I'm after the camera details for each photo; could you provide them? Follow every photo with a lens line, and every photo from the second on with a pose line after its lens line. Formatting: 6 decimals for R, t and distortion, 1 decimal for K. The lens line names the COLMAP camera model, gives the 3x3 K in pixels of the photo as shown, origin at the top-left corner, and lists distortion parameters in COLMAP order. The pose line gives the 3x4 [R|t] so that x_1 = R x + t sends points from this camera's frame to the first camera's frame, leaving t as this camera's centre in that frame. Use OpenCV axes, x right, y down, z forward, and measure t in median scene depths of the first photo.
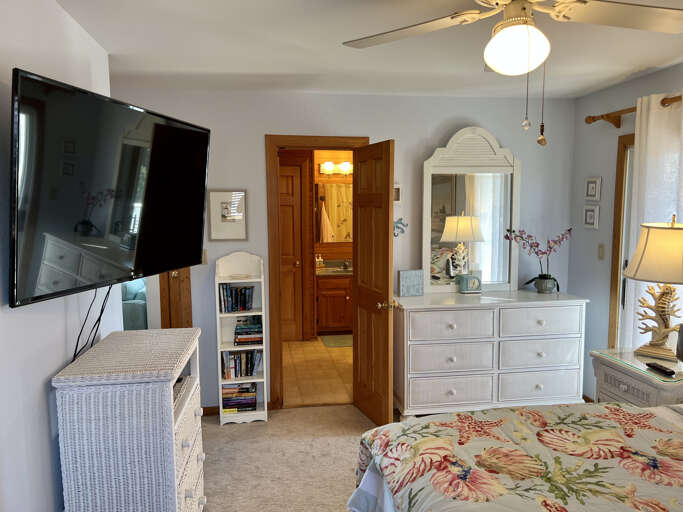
lens RADIAL K [[528.8, 0, 341.2], [0, 528.8, 253.3], [0, 0, 1]] dist [0.048754, -0.034651]
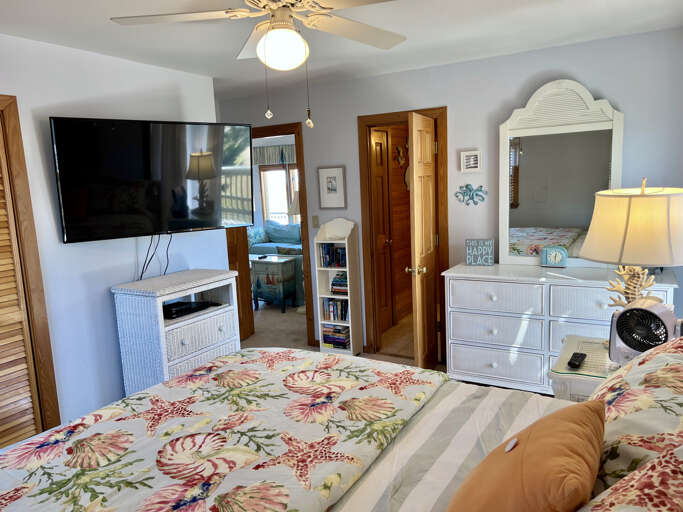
lens RADIAL K [[528.8, 0, 341.7], [0, 528.8, 259.1], [0, 0, 1]] dist [0.048754, -0.034651]
pose [[0.762734, 0.064190, -0.643519, 0.604016], [-0.018434, 0.996816, 0.077582, -0.003077], [0.646450, -0.047312, 0.761488, 0.082856]]
